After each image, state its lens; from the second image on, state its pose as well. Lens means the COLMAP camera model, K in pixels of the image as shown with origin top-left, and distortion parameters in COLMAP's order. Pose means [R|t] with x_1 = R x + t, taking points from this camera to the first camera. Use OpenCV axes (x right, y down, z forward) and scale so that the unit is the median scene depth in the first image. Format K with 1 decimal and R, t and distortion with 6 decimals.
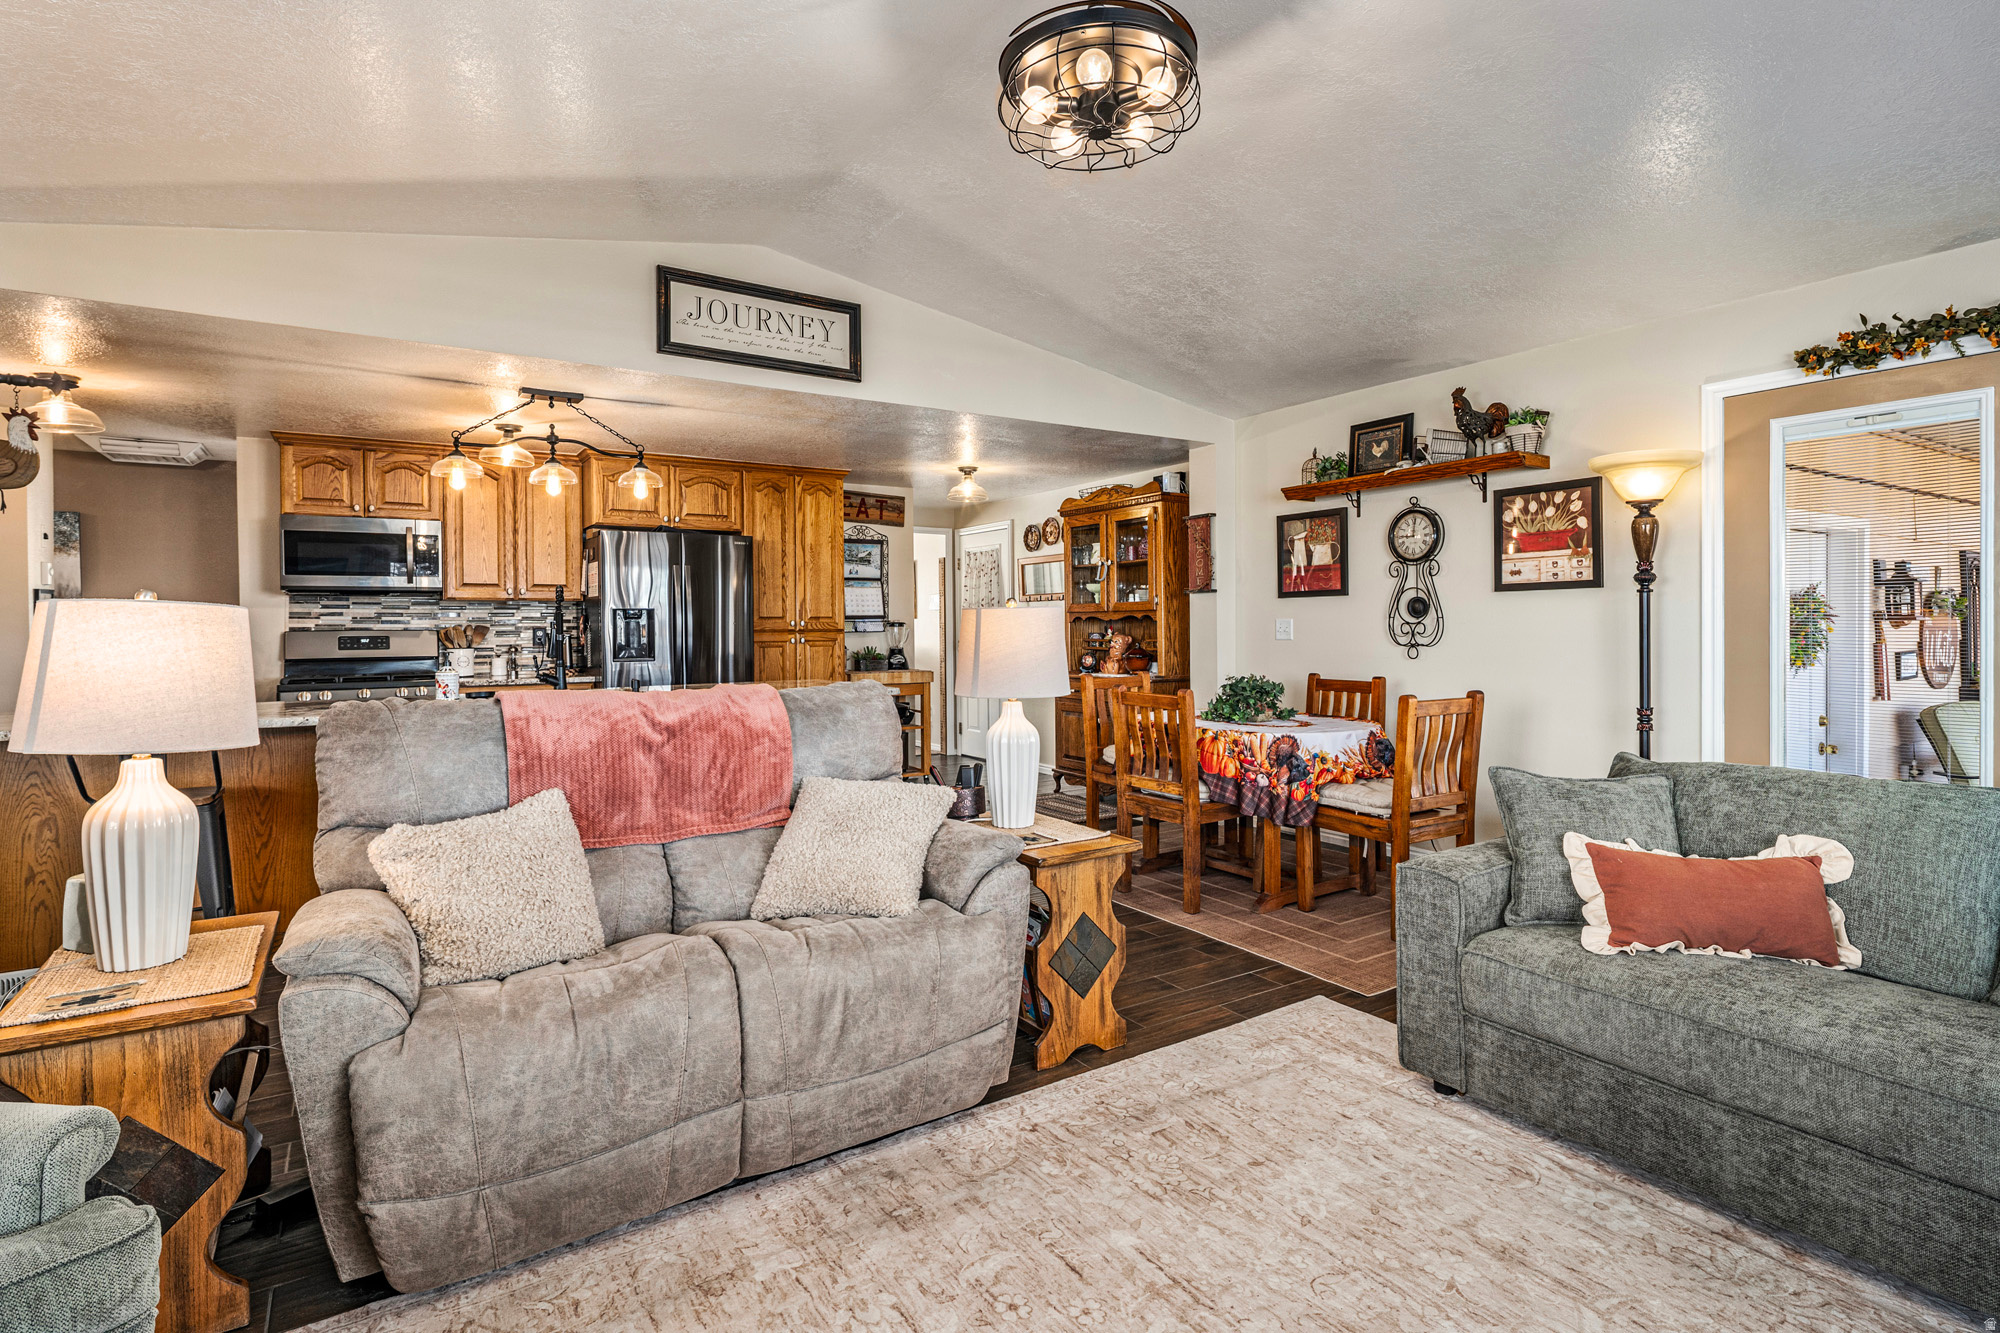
lens RADIAL K [[986.4, 0, 994.6], [0, 986.4, 640.1], [0, 0, 1]] dist [0.004253, -0.003274]
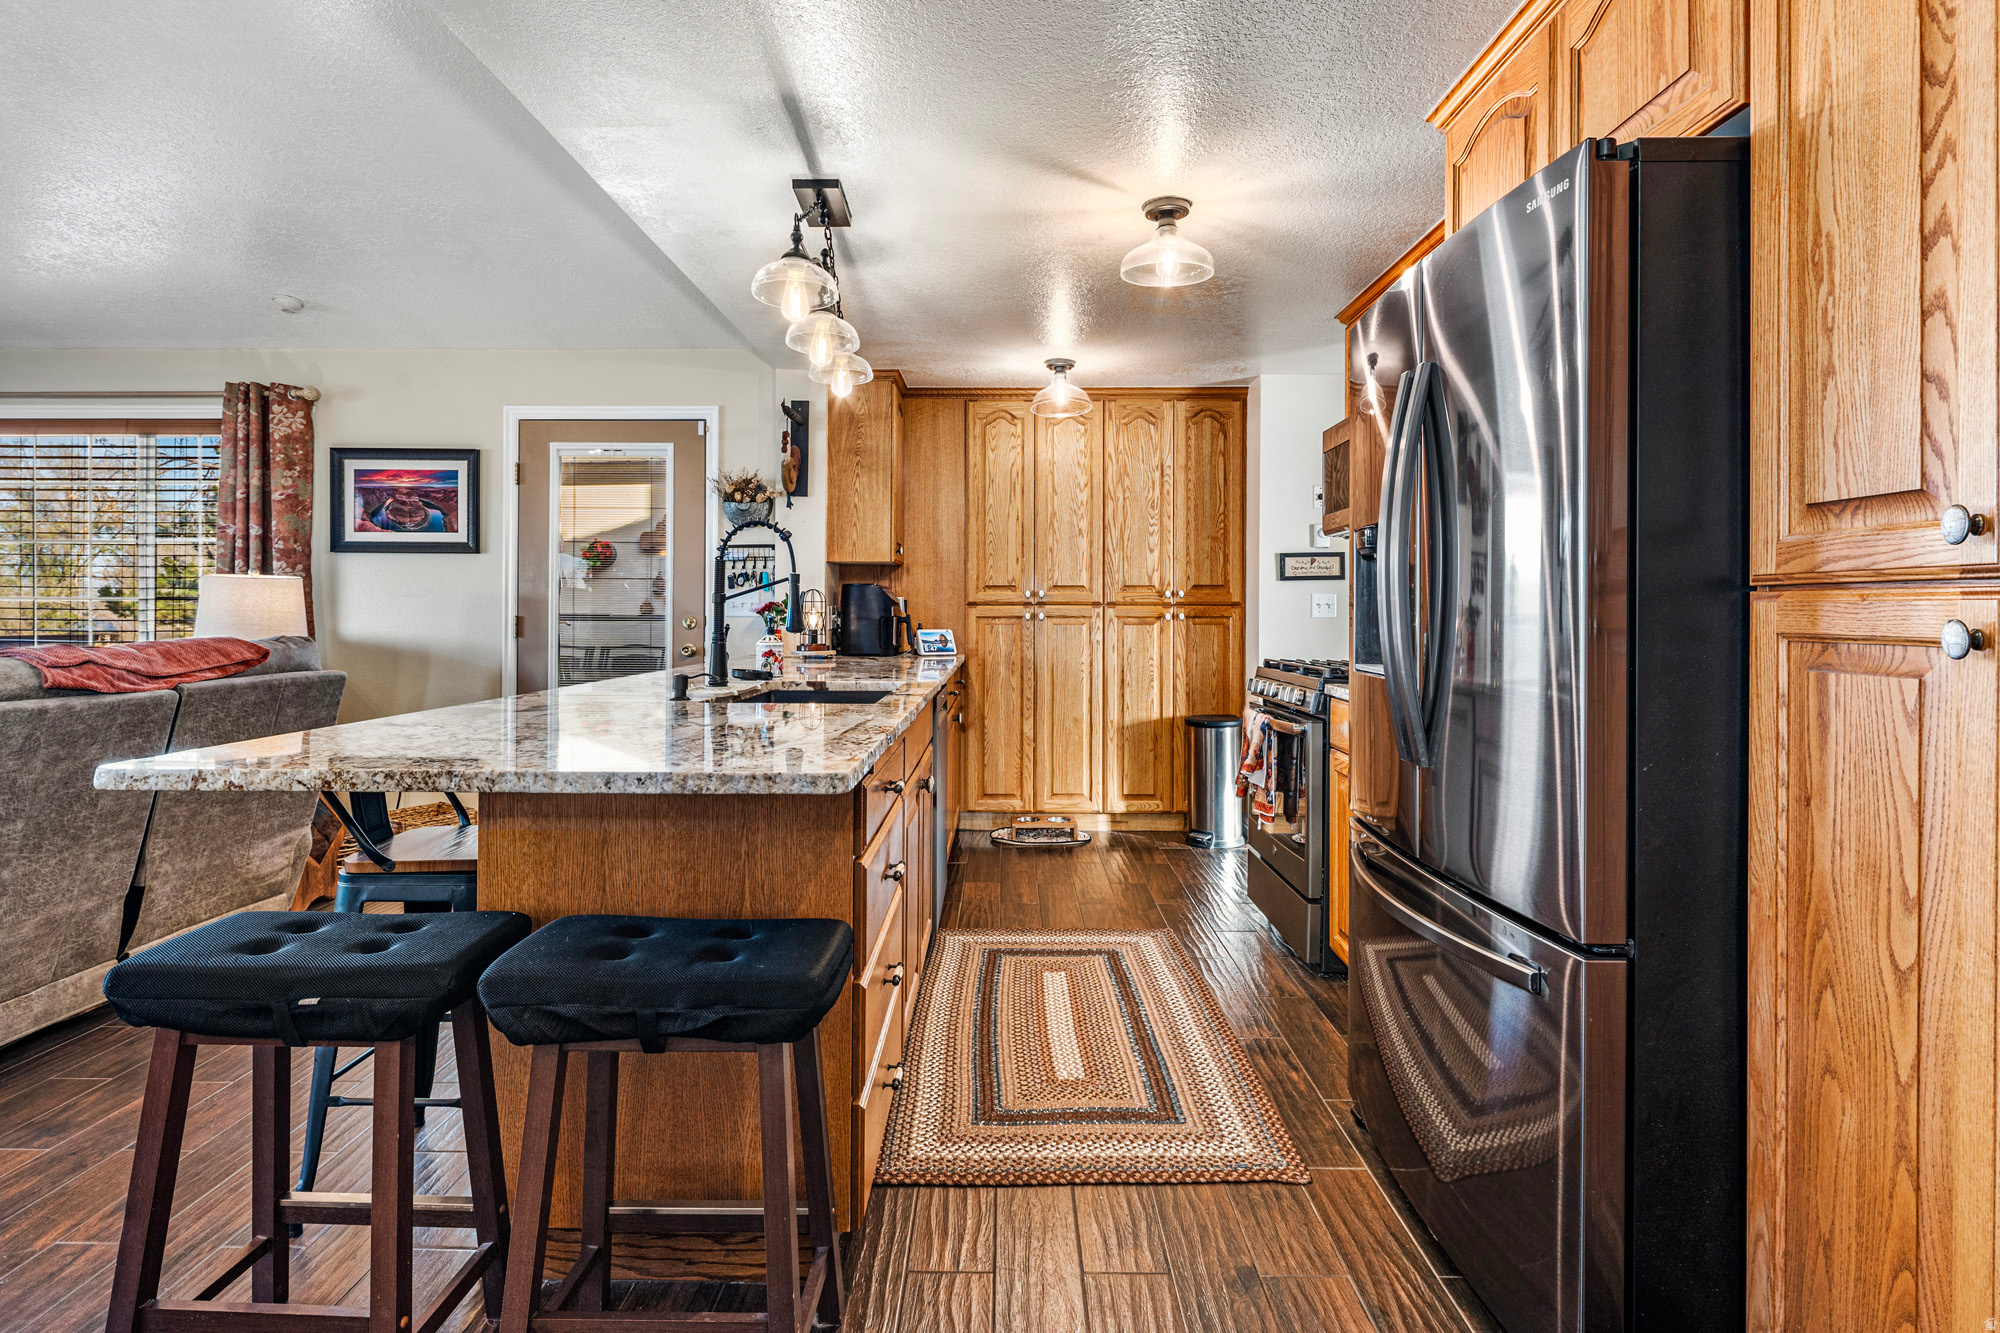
lens RADIAL K [[986.4, 0, 992.1], [0, 986.4, 608.2], [0, 0, 1]] dist [0.004253, -0.003274]
pose [[-0.545133, 0.004503, -0.838338, 0.005251], [-0.011055, 0.999860, 0.012560, -0.005120], [0.838277, 0.016114, -0.545007, 1.115966]]
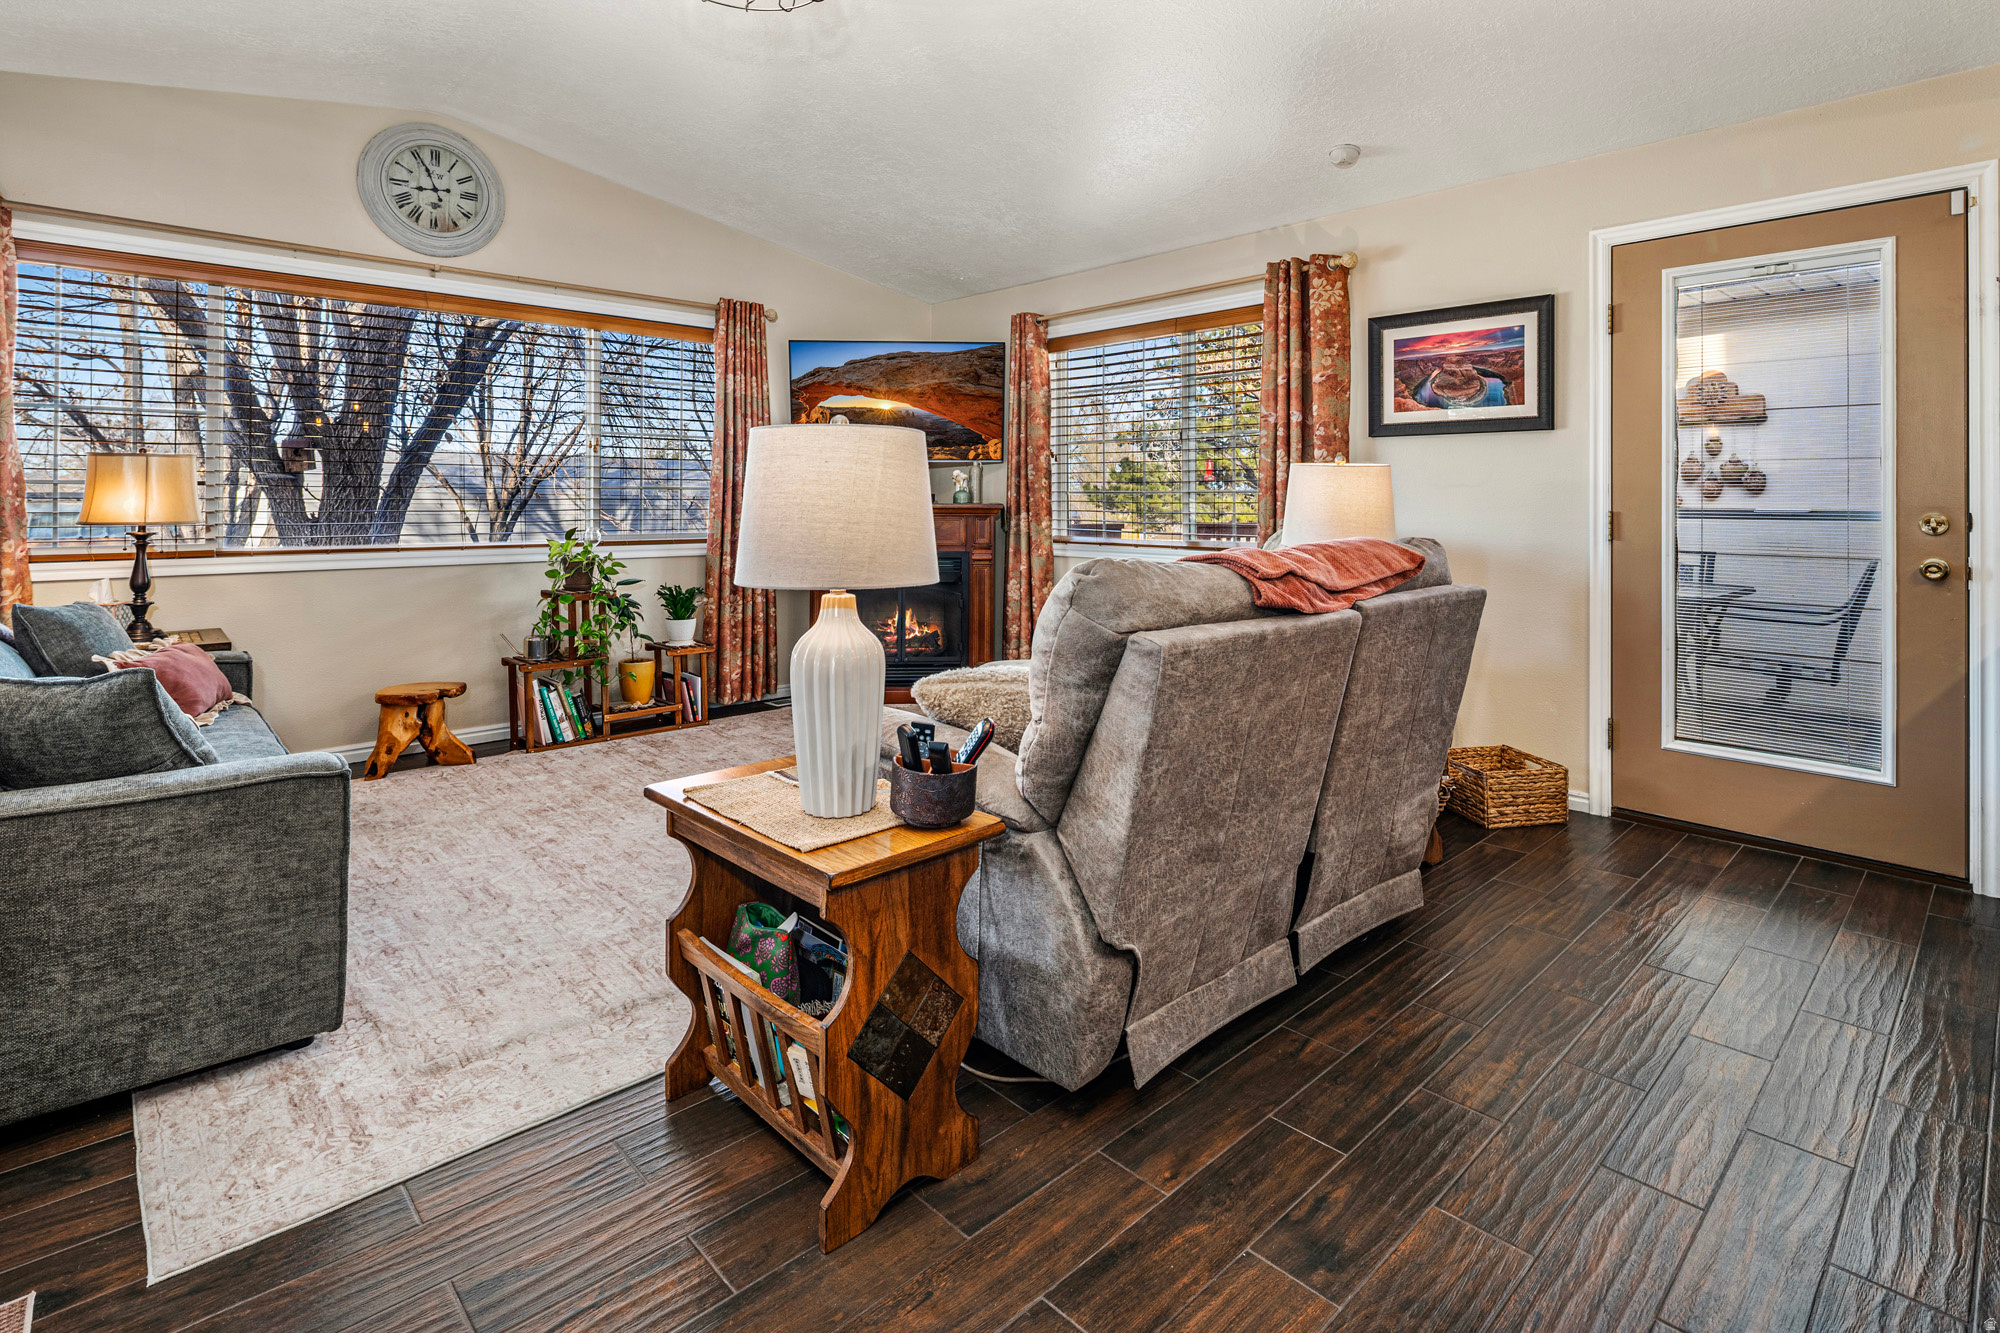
lens RADIAL K [[986.4, 0, 991.1], [0, 986.4, 493.1], [0, 0, 1]] dist [0.004253, -0.003274]
pose [[-0.983493, 0.002949, -0.180920, 0.019467], [0.000860, 0.999932, 0.011623, -0.002936], [0.180942, 0.011275, -0.983429, 0.859948]]
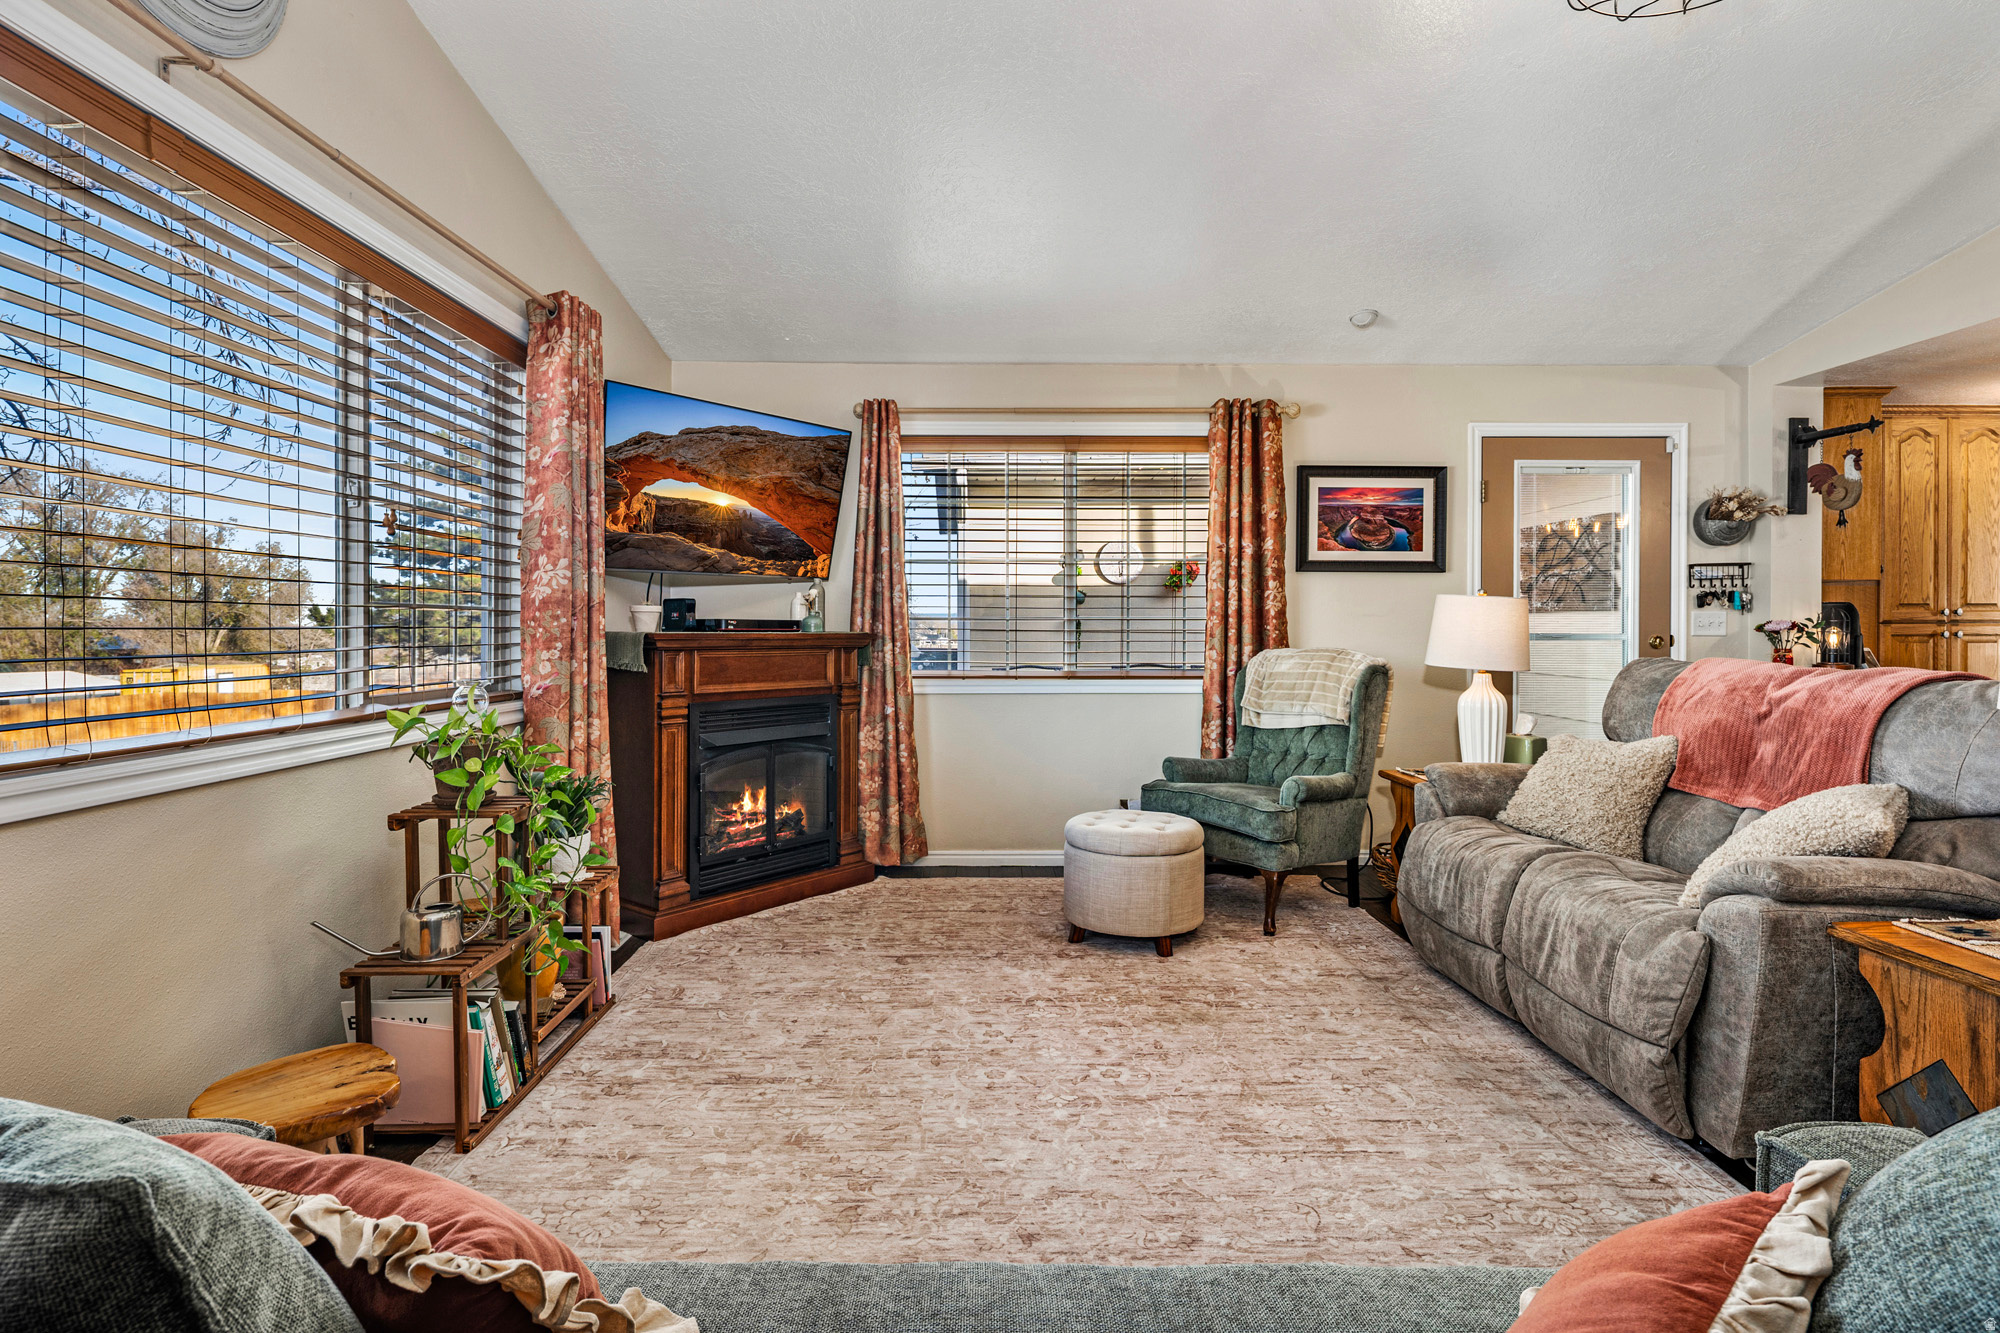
lens RADIAL K [[986.4, 0, 987.9], [0, 986.4, 634.4], [0, 0, 1]] dist [0.004253, -0.003274]
pose [[-0.532609, 0.014438, -0.846238, 0.453797], [-0.008560, 0.999711, 0.022444, 0.000732], [0.846318, 0.019198, -0.532332, 0.403396]]
